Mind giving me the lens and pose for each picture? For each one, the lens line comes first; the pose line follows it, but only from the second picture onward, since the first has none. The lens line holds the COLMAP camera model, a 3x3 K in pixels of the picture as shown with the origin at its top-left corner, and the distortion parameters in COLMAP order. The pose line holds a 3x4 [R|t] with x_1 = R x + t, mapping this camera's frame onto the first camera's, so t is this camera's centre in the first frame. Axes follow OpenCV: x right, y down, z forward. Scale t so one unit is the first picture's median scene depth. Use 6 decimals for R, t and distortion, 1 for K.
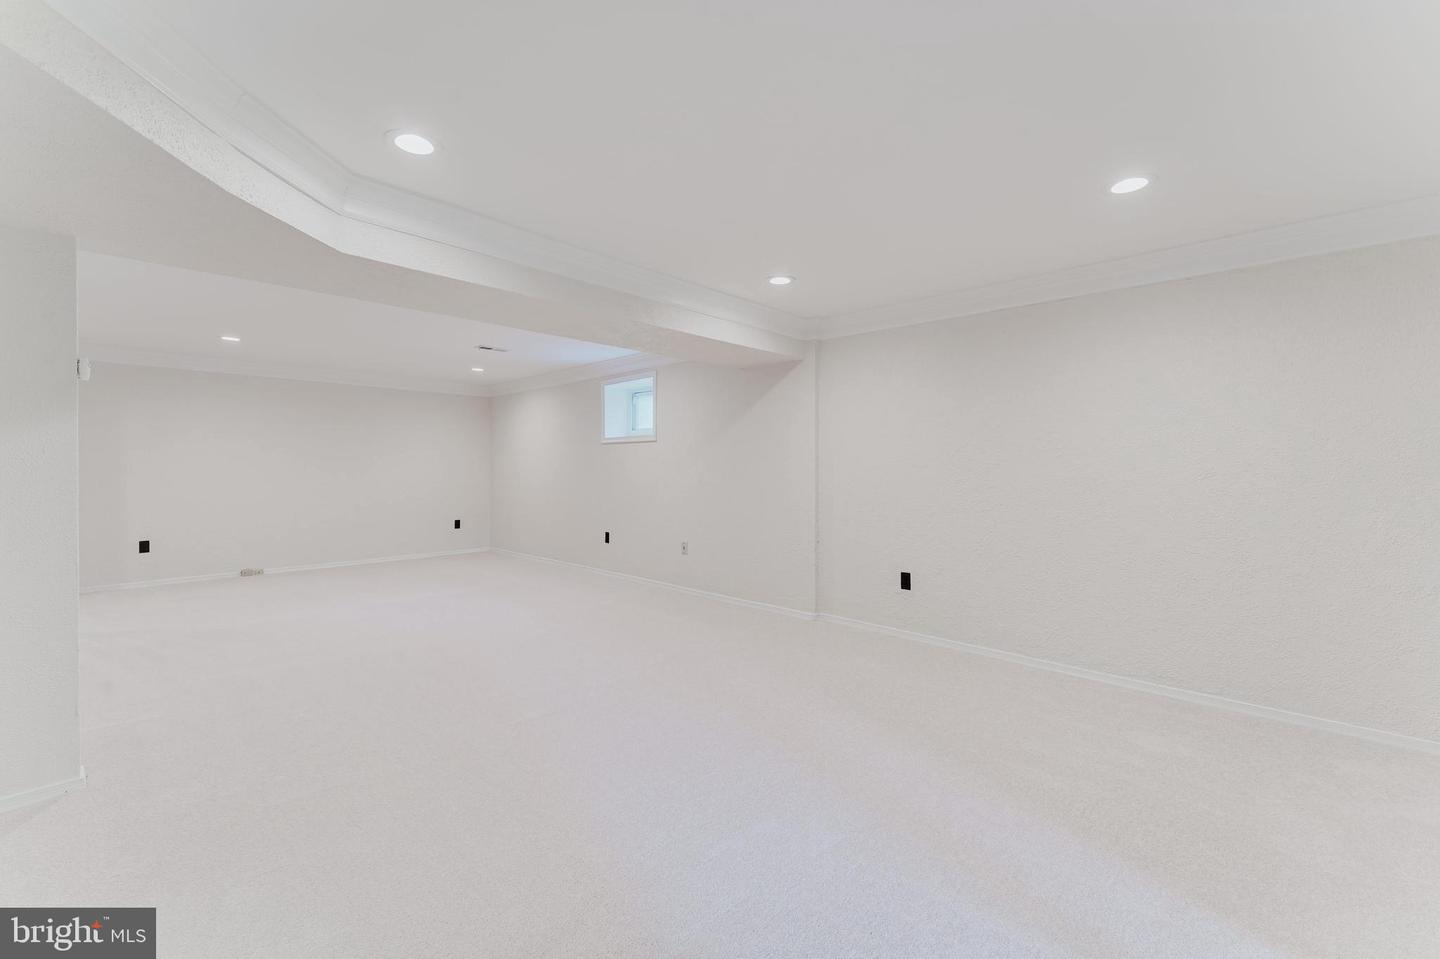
lens RADIAL K [[582.8, 0, 721.7], [0, 582.8, 465.6], [0, 0, 1]] dist [-0.001501, -0.000270]
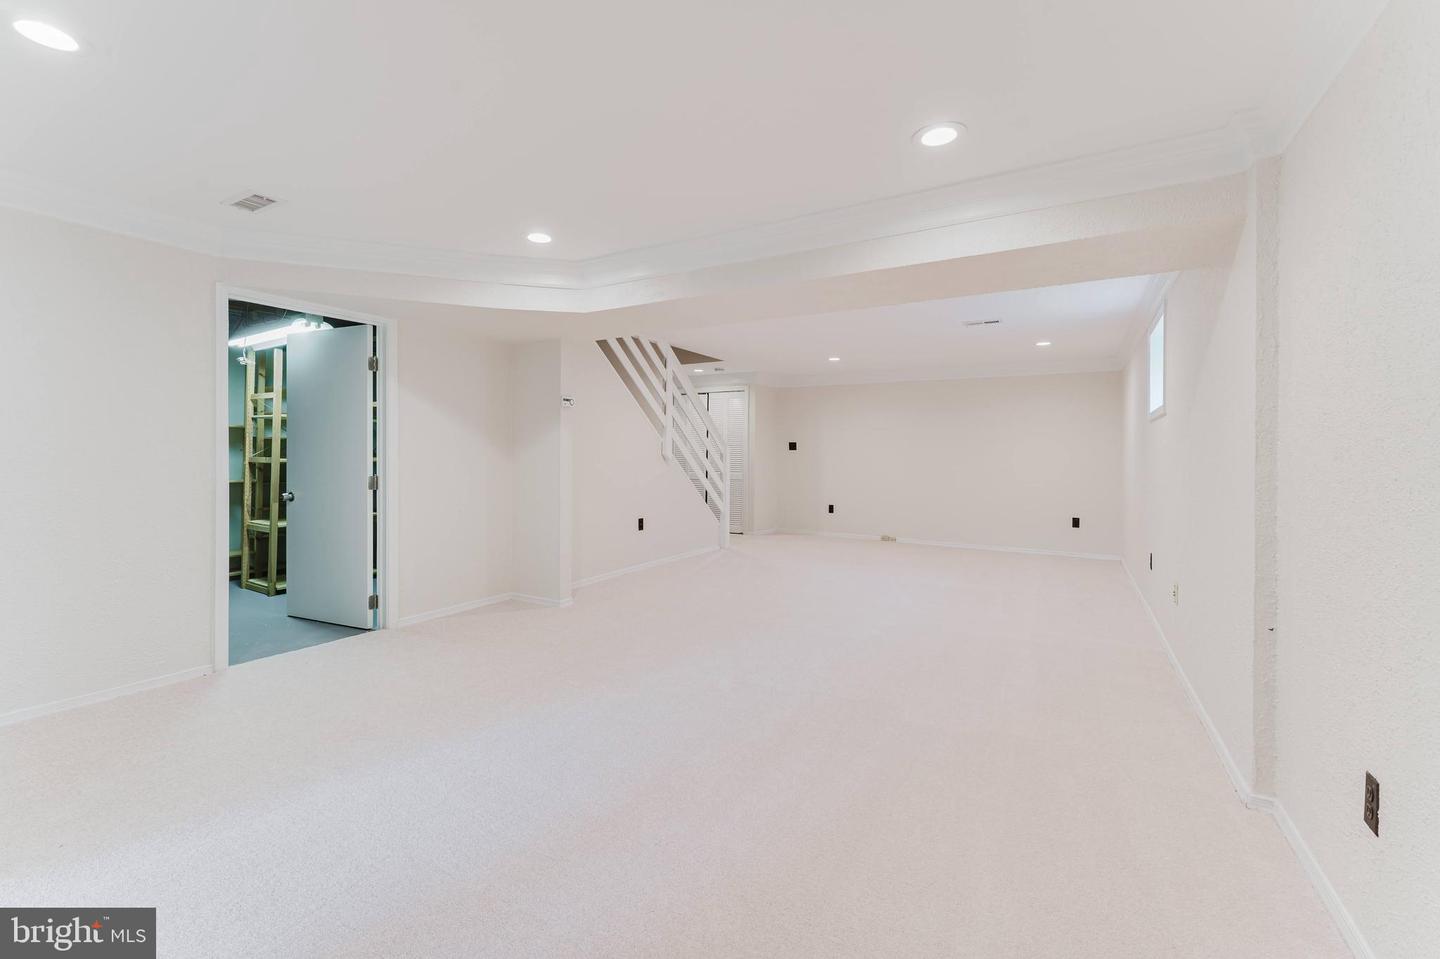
lens RADIAL K [[576.3, 0, 720.2], [0, 576.3, 450.4], [0, 0, 1]] dist [-0.000501, -0.000017]
pose [[0.220199, -0.002748, -0.975451, 0.345466], [-0.004960, 0.999980, -0.003937, -0.000583], [0.975442, 0.005705, 0.220181, 0.388837]]
